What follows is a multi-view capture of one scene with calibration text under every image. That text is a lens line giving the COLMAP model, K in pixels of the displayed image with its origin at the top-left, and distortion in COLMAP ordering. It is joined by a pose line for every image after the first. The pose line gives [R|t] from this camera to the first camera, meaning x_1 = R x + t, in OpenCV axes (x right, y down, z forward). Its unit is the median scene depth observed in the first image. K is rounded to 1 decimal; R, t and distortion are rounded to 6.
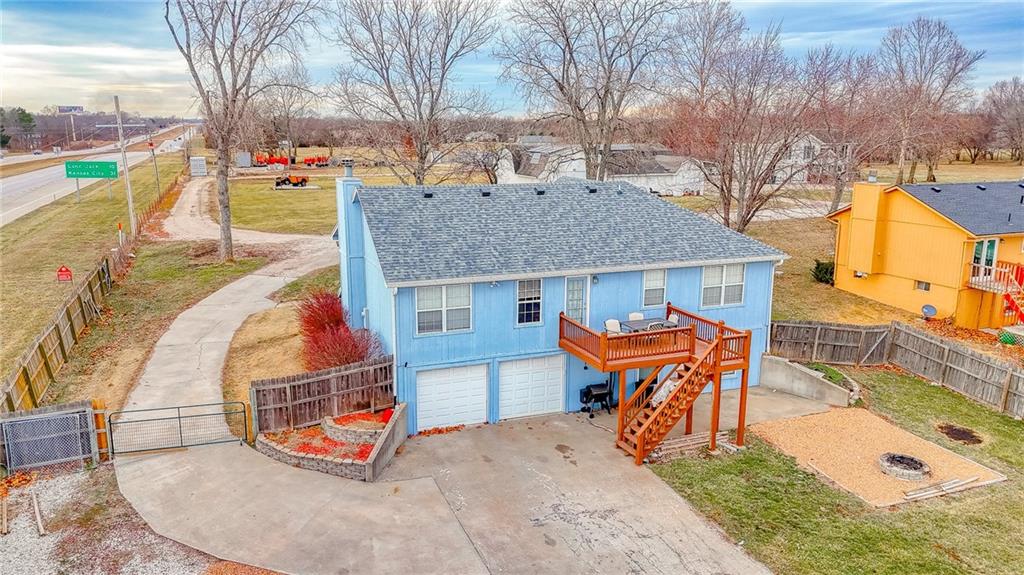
lens RADIAL K [[746.9, 0, 509.4], [0, 746.9, 285.8], [0, 0, 1]] dist [0.077414, -0.071085]
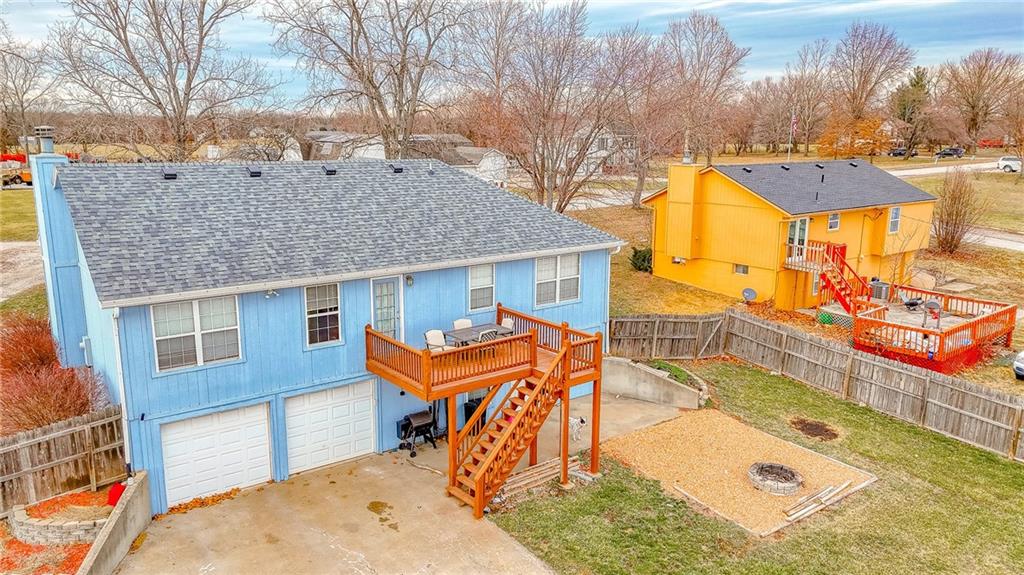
lens RADIAL K [[746.9, 0, 508.4], [0, 746.9, 288.7], [0, 0, 1]] dist [0.077414, -0.071085]
pose [[0.965166, -0.054517, 0.255895, 0.015046], [0.053135, 0.998511, 0.012317, -0.003861], [-0.256185, 0.001709, 0.966626, 0.220283]]
